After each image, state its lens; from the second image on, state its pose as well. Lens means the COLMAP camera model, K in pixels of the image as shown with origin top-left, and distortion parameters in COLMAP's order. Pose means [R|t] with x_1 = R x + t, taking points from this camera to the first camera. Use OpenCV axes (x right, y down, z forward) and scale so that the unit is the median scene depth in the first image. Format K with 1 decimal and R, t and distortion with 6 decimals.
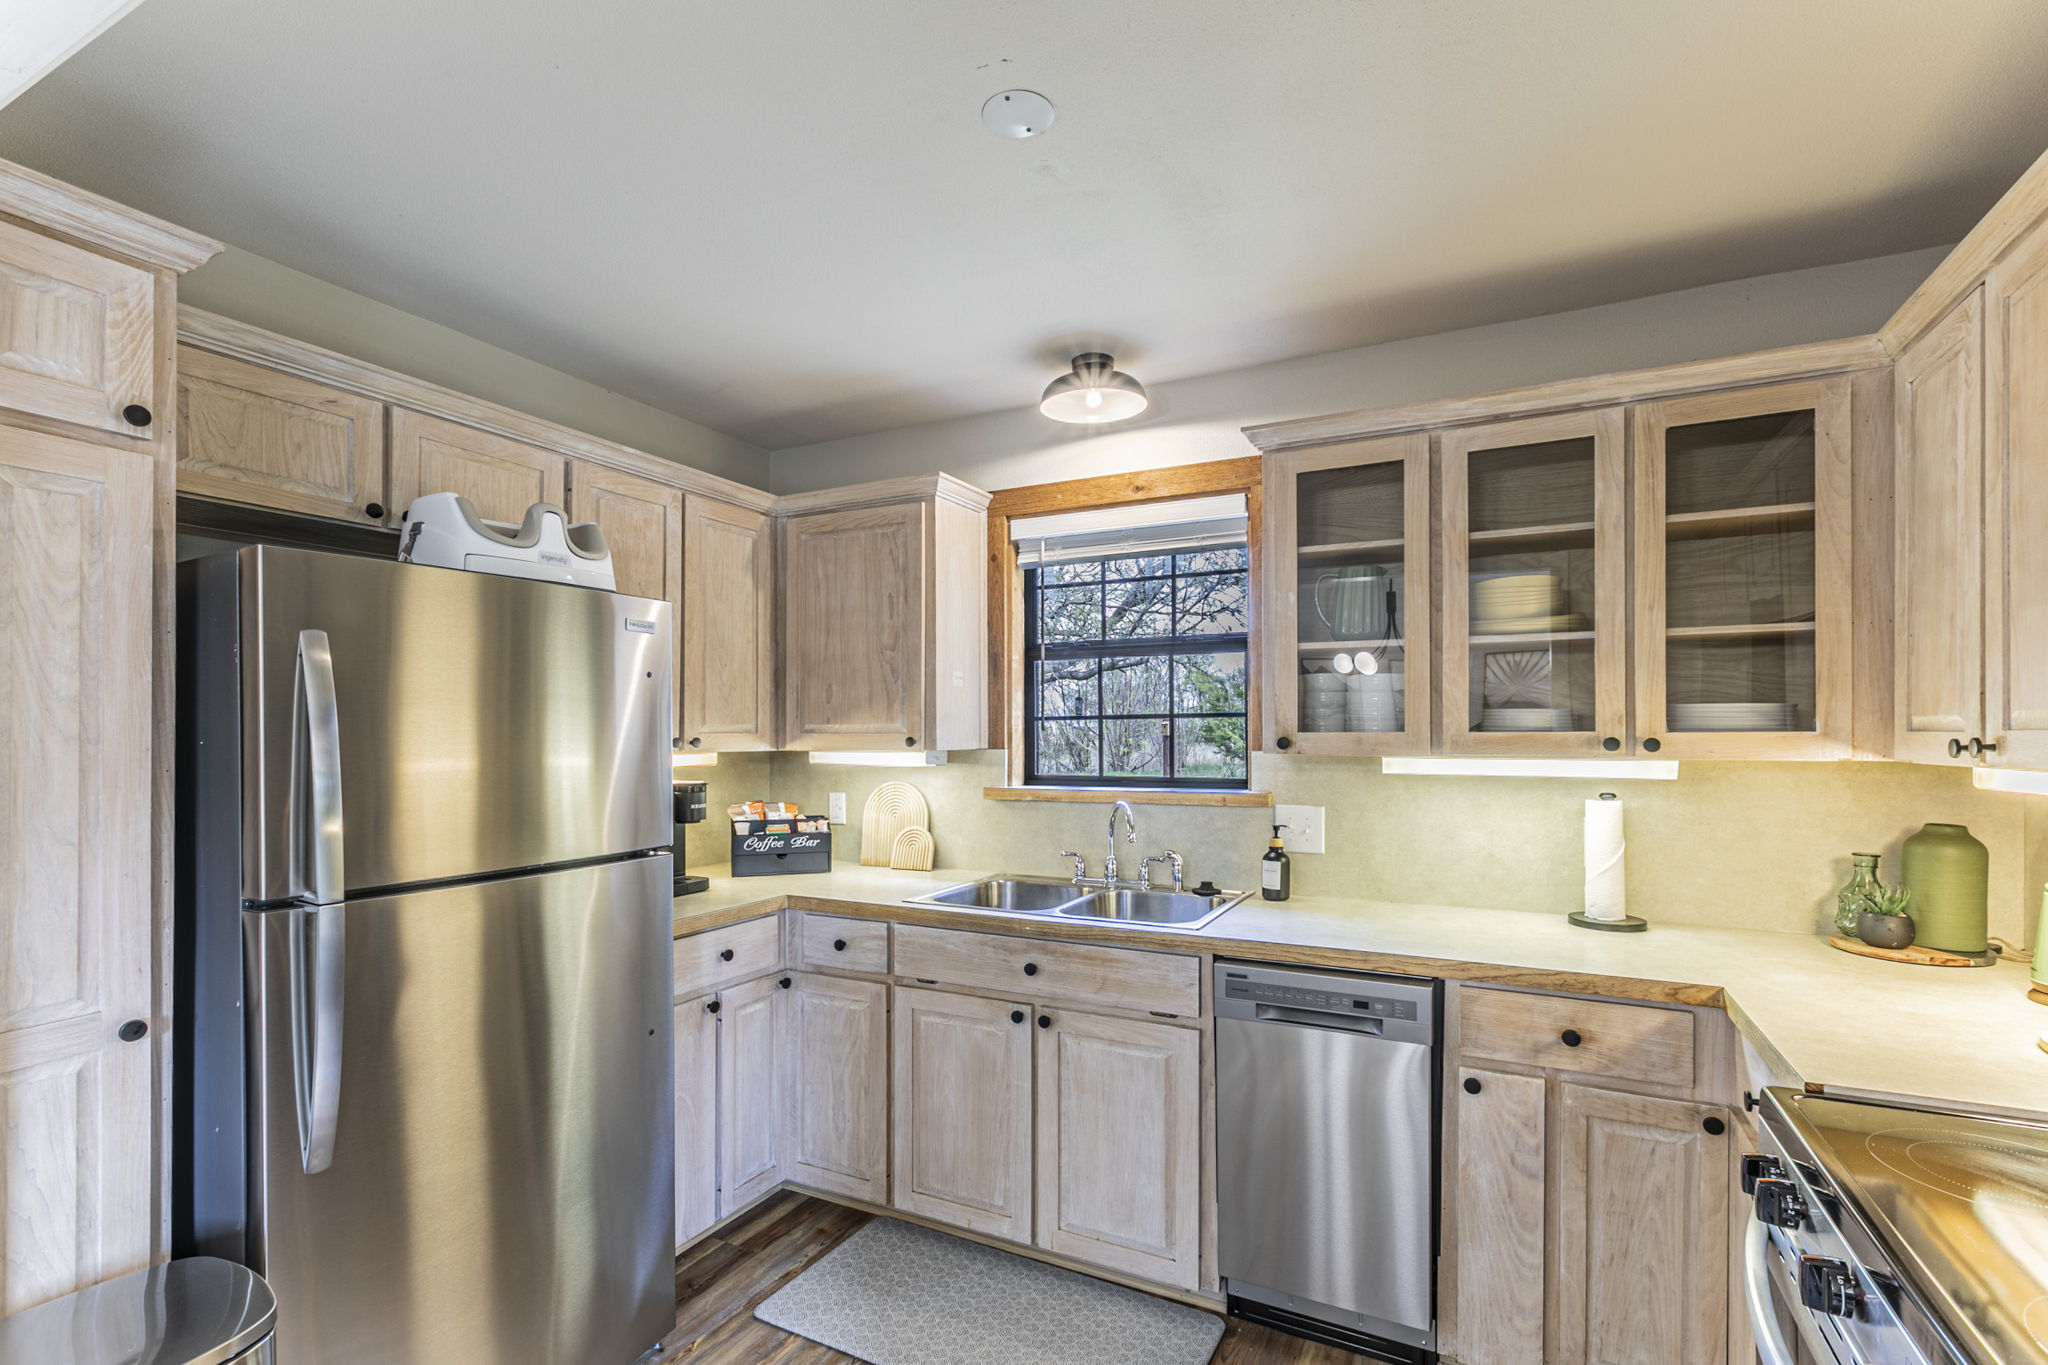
lens RADIAL K [[841.5, 0, 1077.8], [0, 841.5, 756.3], [0, 0, 1]] dist [-0.000406, 0.000229]
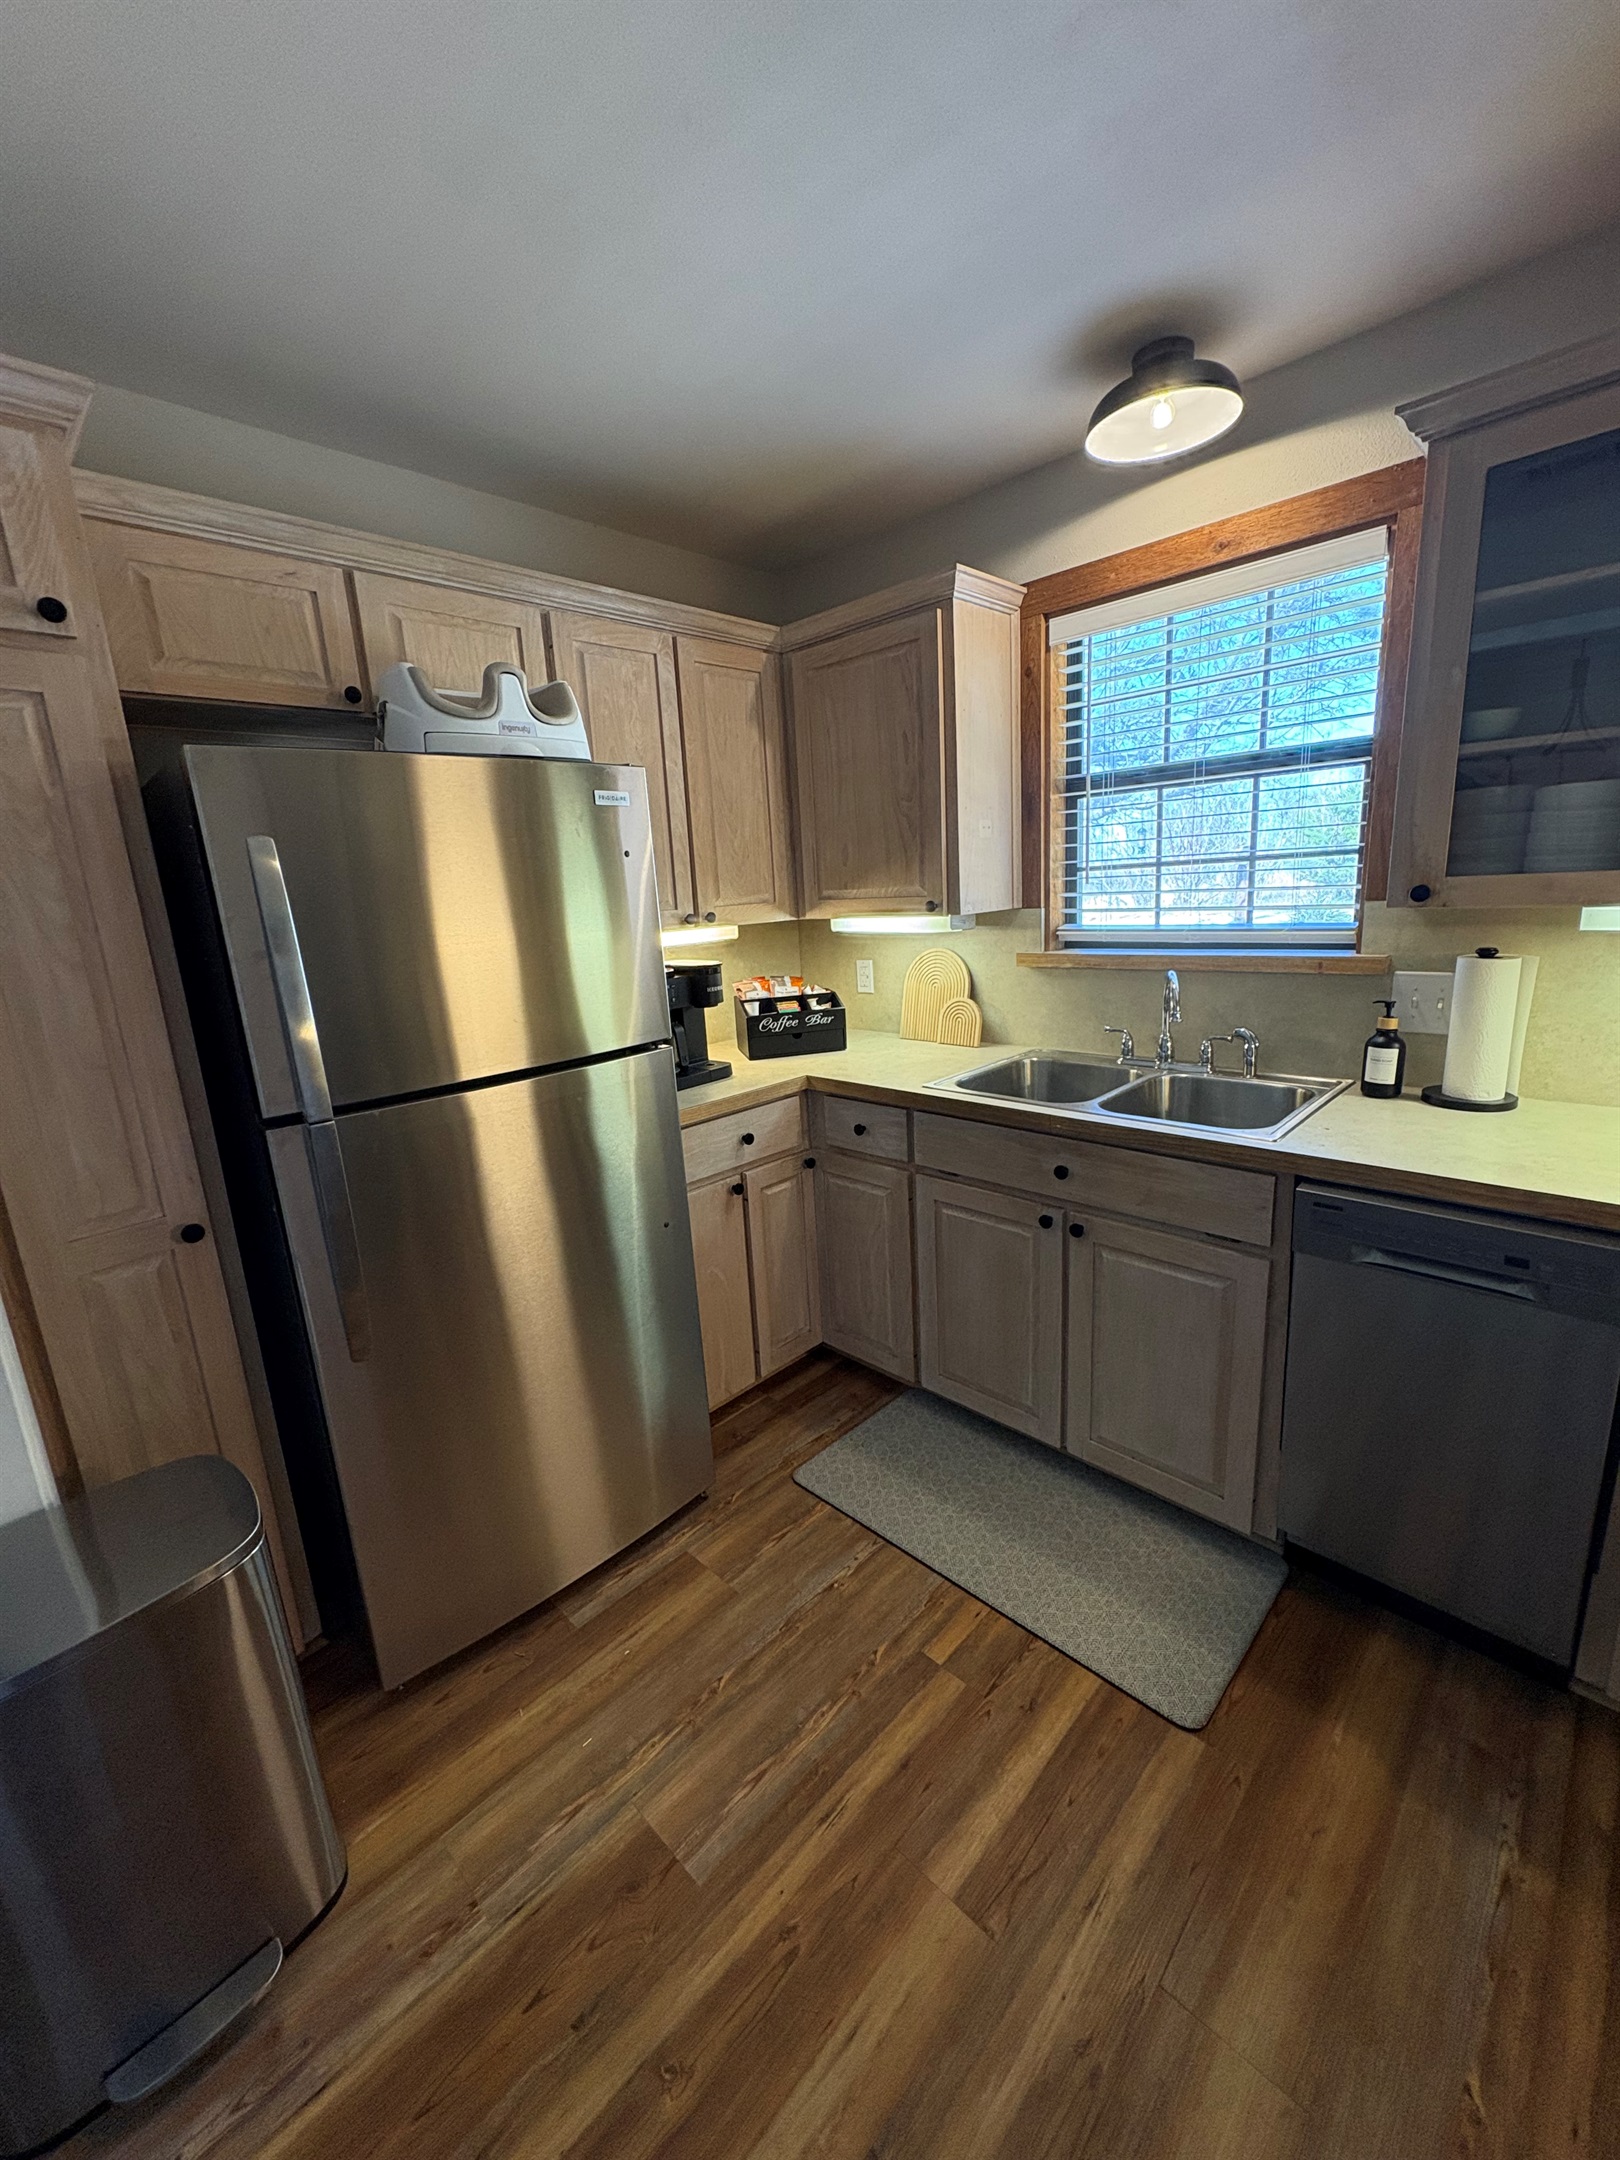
lens RADIAL K [[821.8, 0, 868.5], [0, 821.8, 1081.8], [0, 0, 1]] dist [0.002900, 0.000028]
pose [[0.951094, 0.026448, -0.307767, 0.013551], [0.040704, 0.976910, 0.209737, -0.025580], [0.306208, -0.212007, 0.928057, 0.159852]]
